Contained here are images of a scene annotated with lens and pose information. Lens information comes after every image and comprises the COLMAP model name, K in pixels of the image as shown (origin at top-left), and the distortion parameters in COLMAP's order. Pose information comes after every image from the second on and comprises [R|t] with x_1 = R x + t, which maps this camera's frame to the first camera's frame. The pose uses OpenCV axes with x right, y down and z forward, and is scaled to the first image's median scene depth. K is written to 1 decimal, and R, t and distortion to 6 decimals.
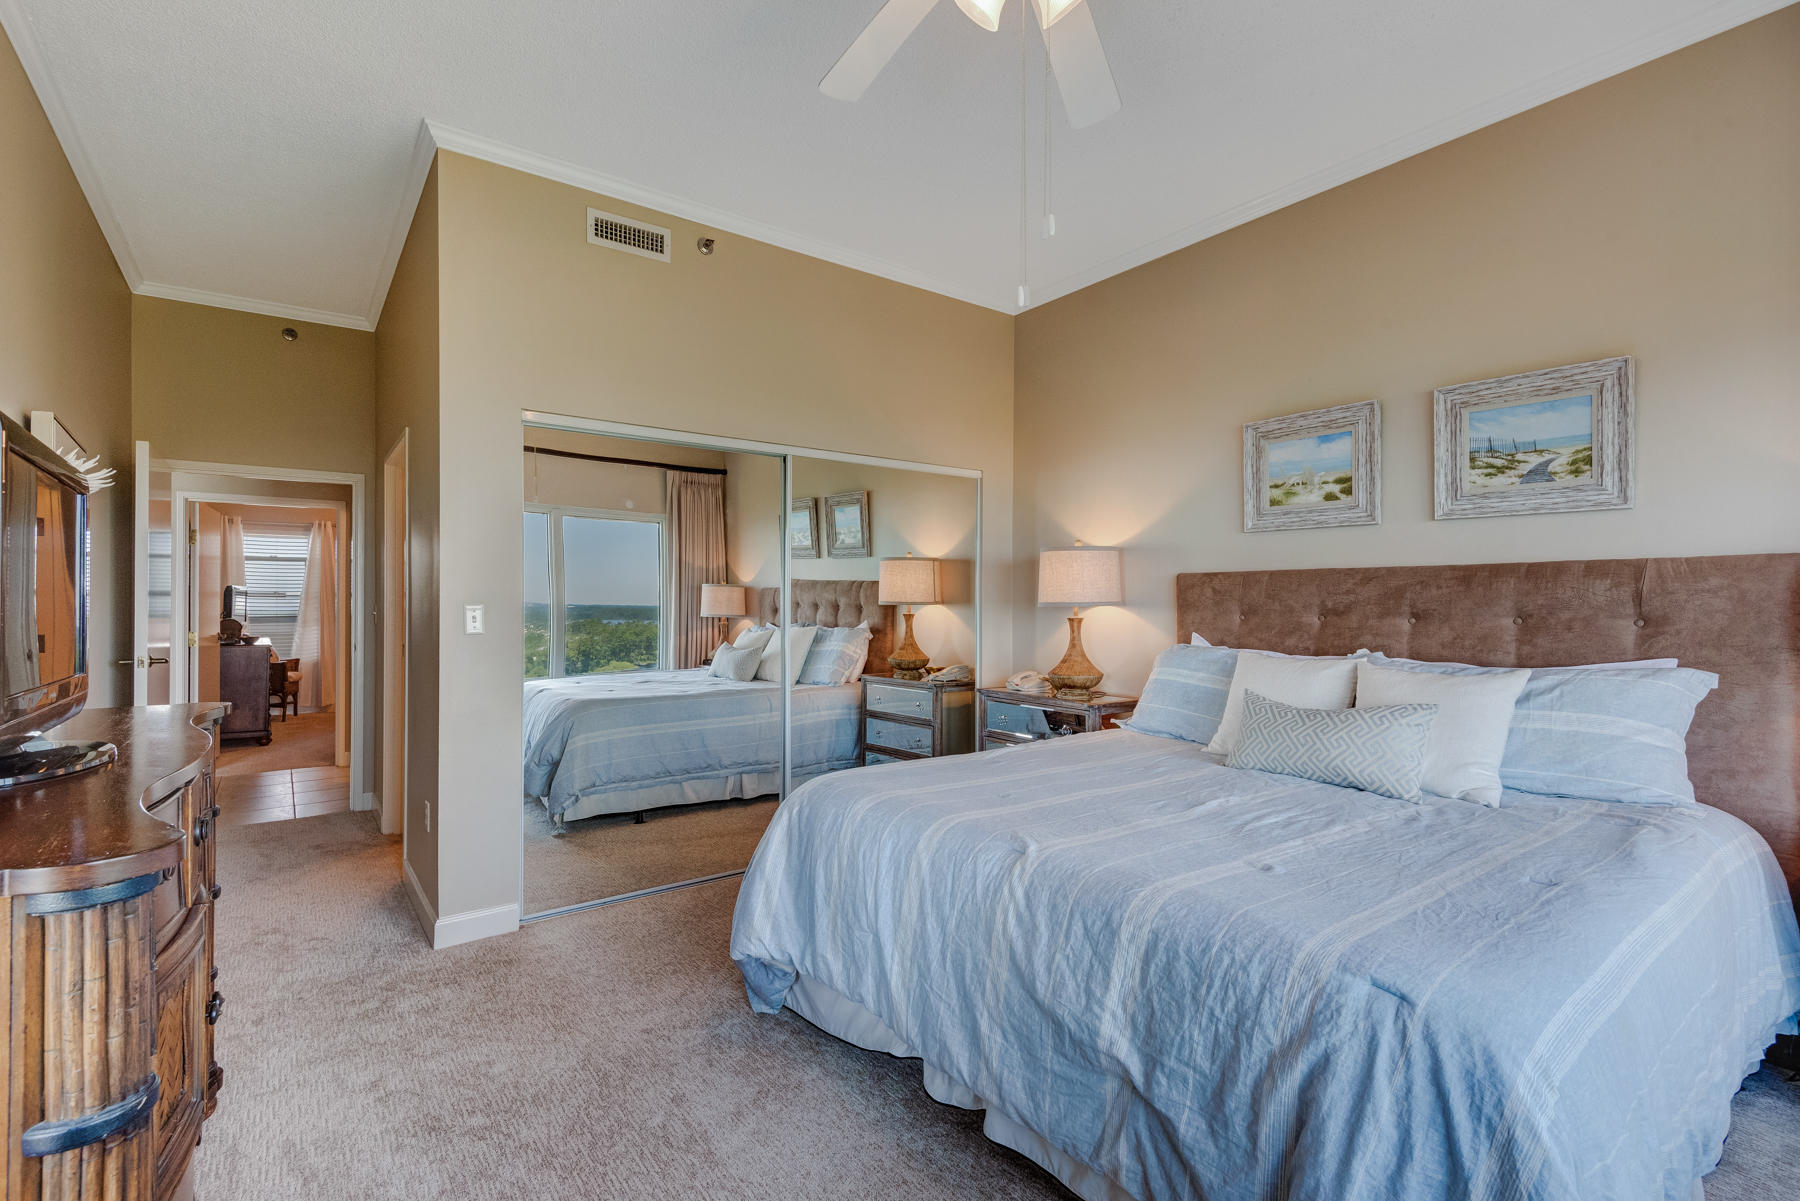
lens RADIAL K [[823.3, 0, 900.0], [0, 823.3, 600.5], [0, 0, 1]] dist [0.000772, 0.000046]
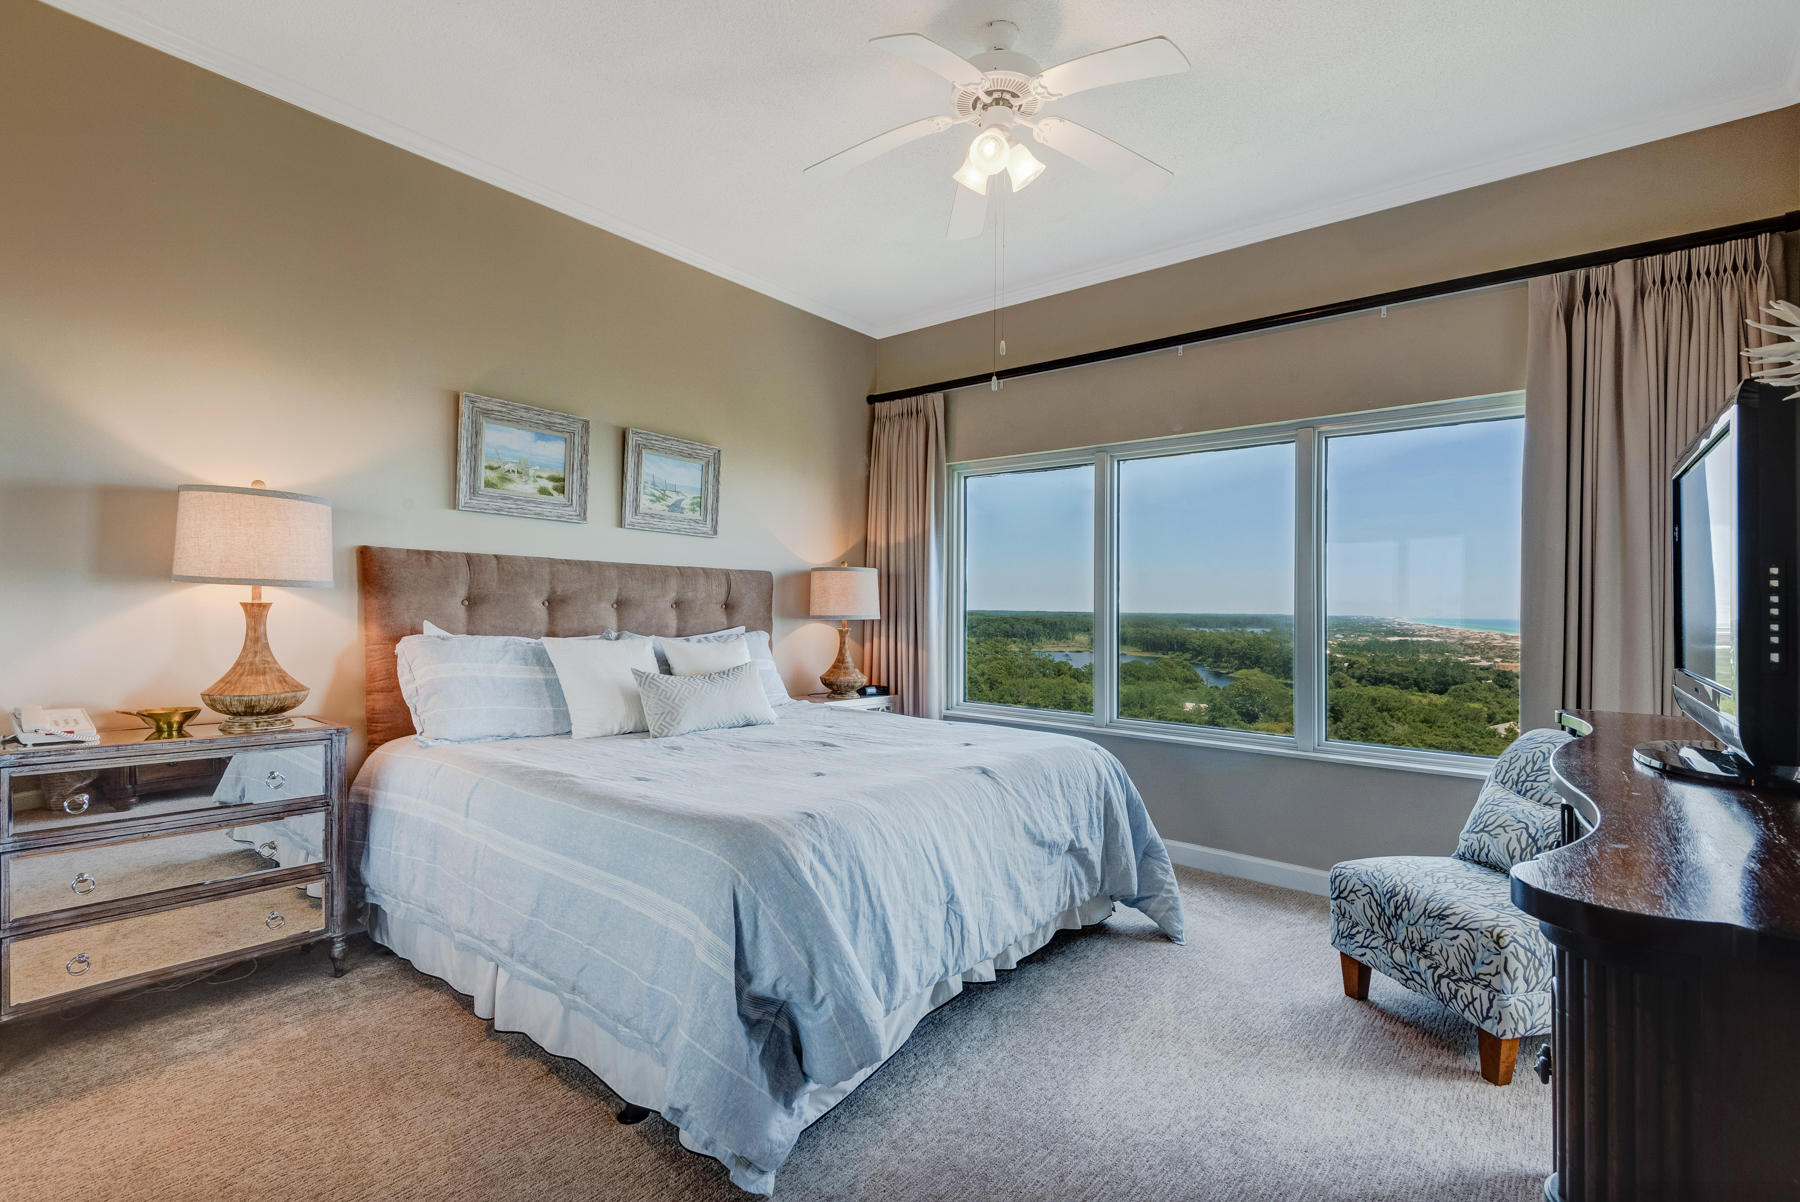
lens RADIAL K [[823.3, 0, 900.0], [0, 823.3, 601.0], [0, 0, 1]] dist [0.000772, 0.000046]
pose [[-0.238961, -0.011143, 0.970965, -0.664357], [-0.039292, 0.999226, 0.001797, -0.001392], [-0.970234, -0.037721, -0.239214, 0.817047]]
